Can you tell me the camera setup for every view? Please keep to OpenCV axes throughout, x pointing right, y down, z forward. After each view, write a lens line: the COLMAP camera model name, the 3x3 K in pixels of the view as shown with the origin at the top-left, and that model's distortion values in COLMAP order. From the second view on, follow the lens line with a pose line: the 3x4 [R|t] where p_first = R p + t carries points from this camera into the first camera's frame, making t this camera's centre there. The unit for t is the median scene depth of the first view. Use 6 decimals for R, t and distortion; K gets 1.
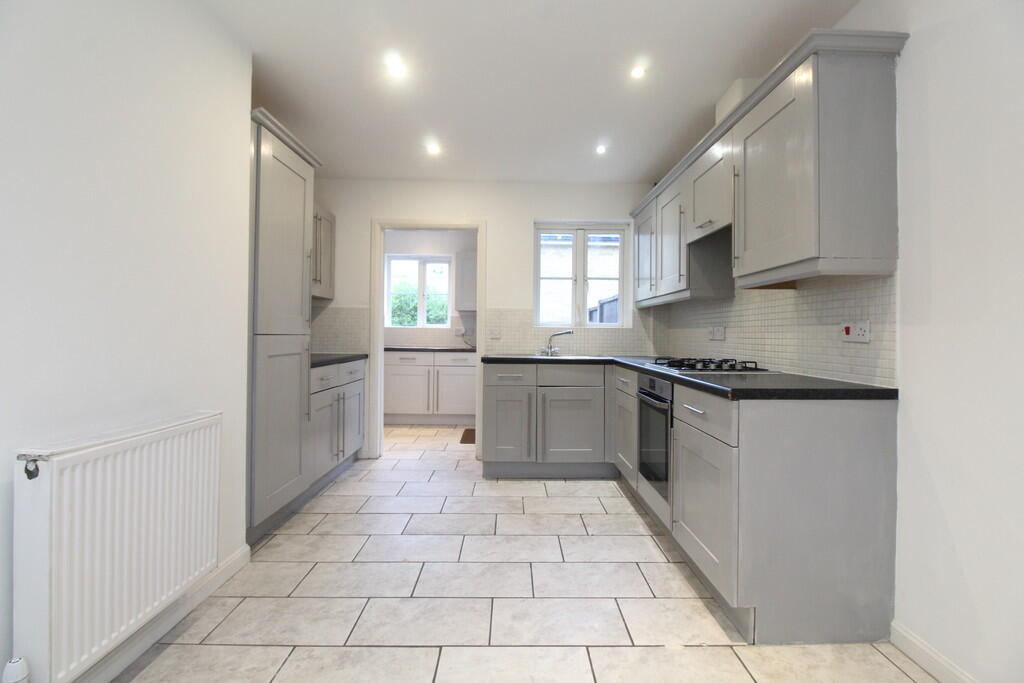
lens RADIAL K [[472.6, 0, 512.7], [0, 472.6, 336.1], [0, 0, 1]] dist [0.002193, 0.000009]
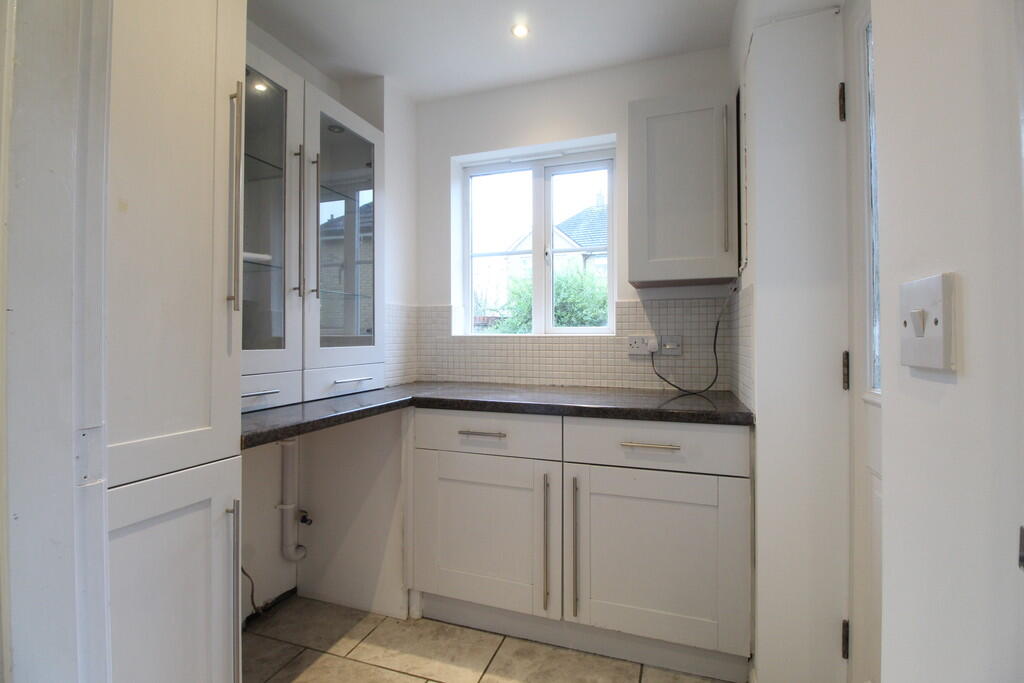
lens RADIAL K [[472.6, 0, 512.7], [0, 472.6, 336.1], [0, 0, 1]] dist [0.002193, 0.000009]
pose [[0.940222, -0.018209, -0.340076, -0.083642], [0.013925, 0.999790, -0.015033, -0.012596], [0.340278, 0.009399, 0.940278, 0.638764]]
